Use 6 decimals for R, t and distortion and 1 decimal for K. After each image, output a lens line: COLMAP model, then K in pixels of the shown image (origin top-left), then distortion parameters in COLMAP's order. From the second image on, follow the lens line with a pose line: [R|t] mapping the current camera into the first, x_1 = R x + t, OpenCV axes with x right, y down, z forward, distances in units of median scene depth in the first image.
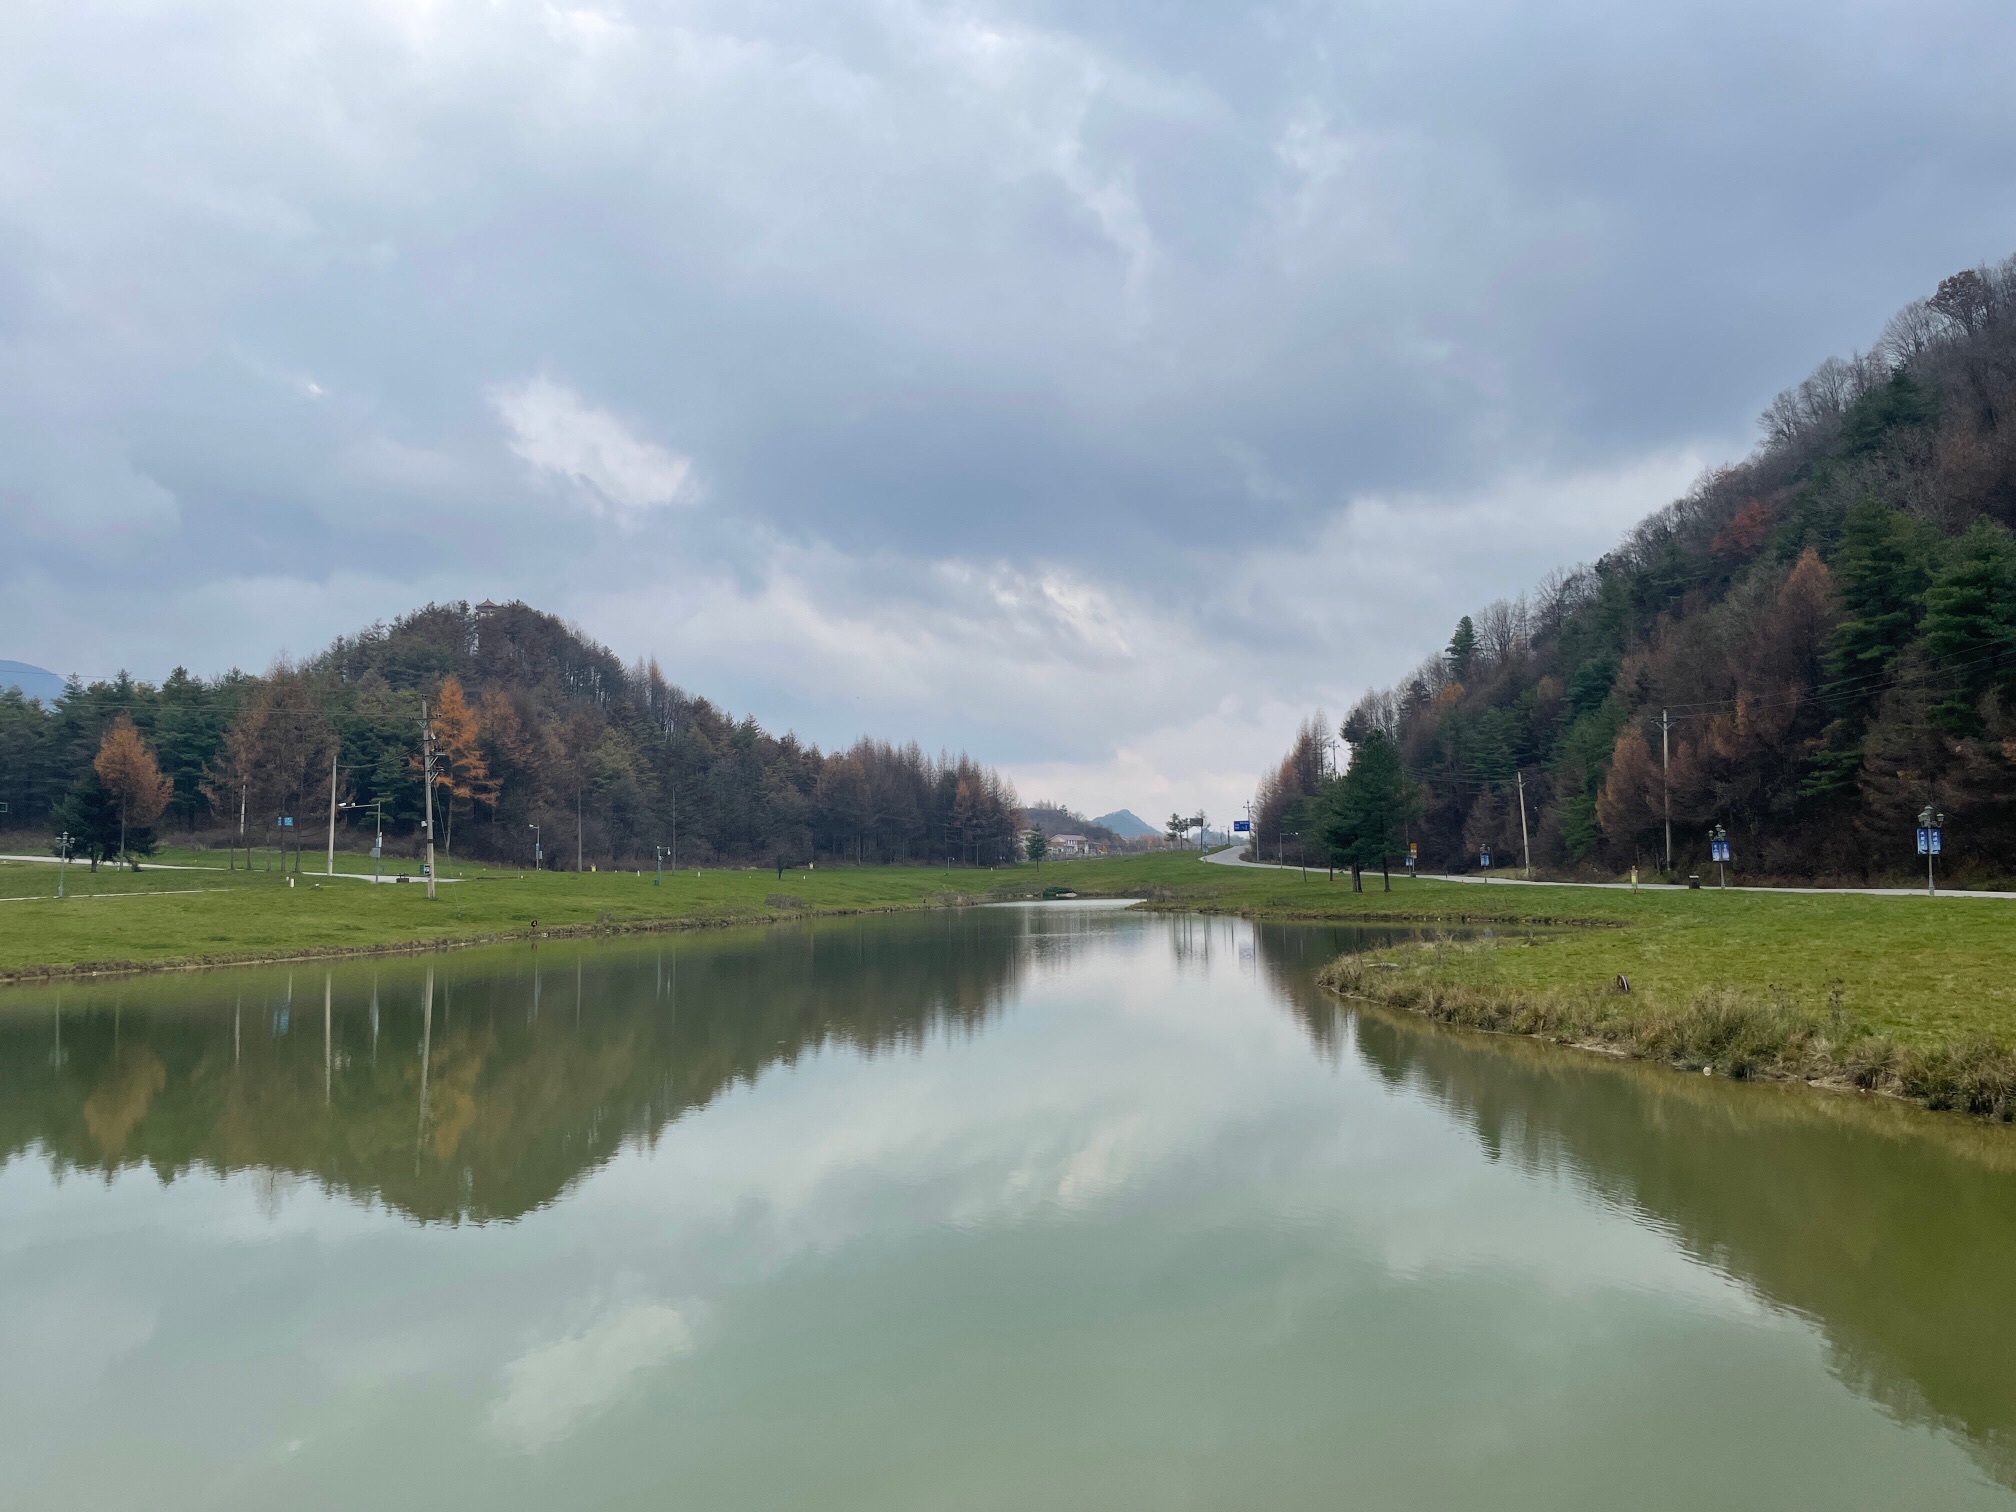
lens RADIAL K [[1428.6, 0, 1008.0], [0, 1428.6, 756.0], [0, 0, 1]] dist [-0.028334, -0.003468]
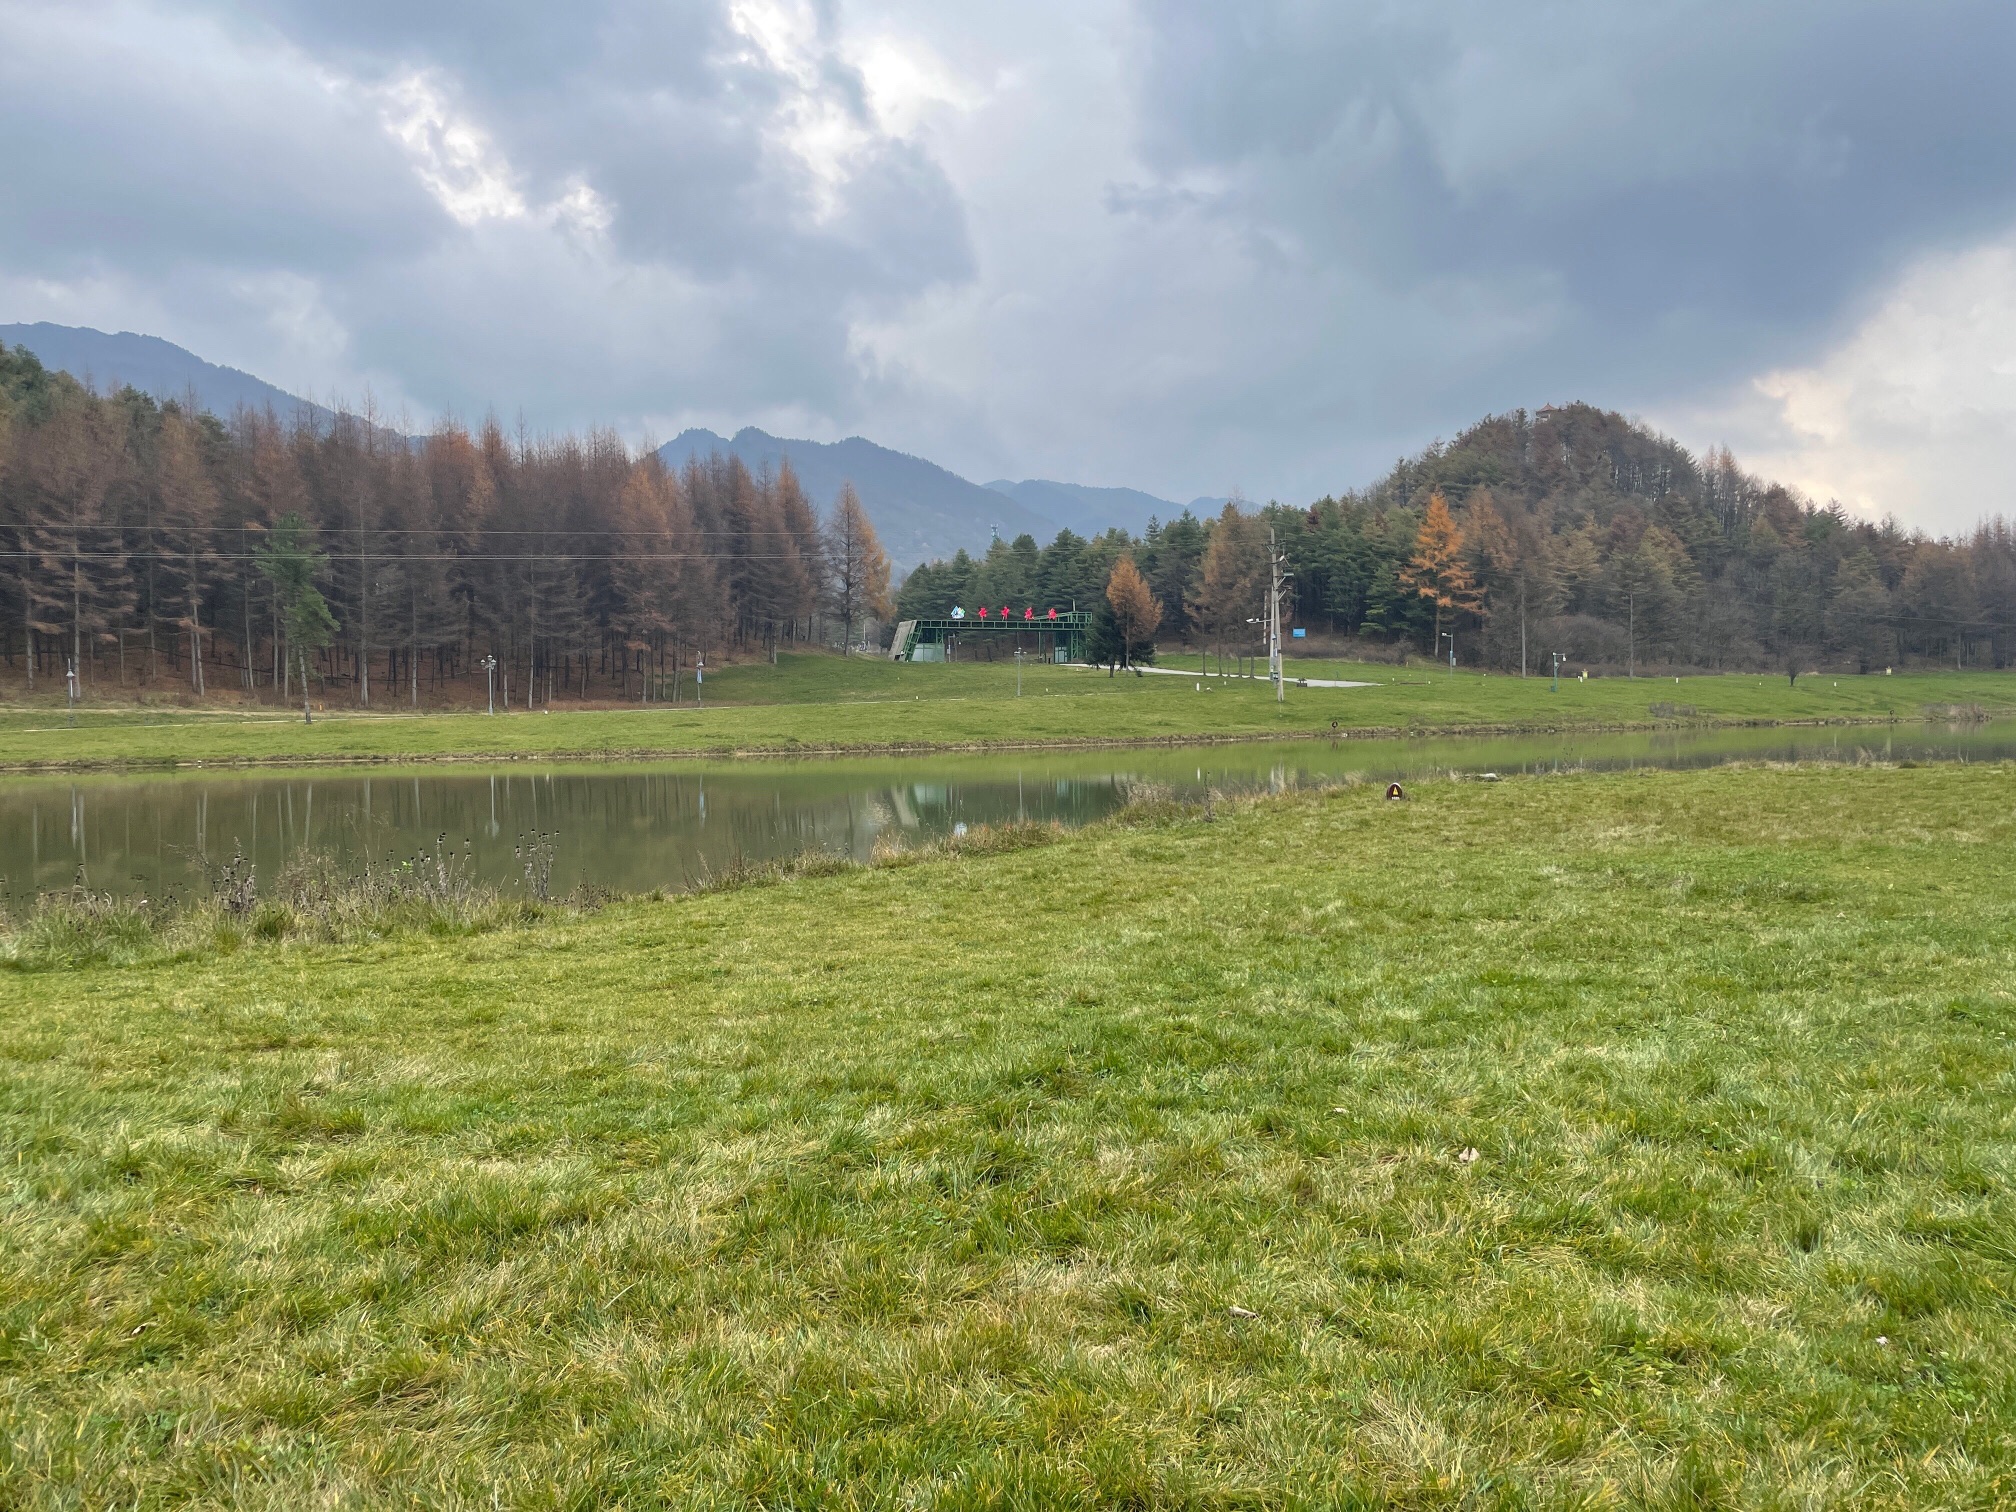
lens RADIAL K [[1428.6, 0, 1008.0], [0, 1428.6, 756.0], [0, 0, 1]] dist [-0.028334, -0.003468]
pose [[0.703059, 0.042876, -0.709838, 0.138685], [0.055340, 0.991855, 0.114722, -0.000500], [0.708975, -0.119938, 0.694960, 0.016138]]
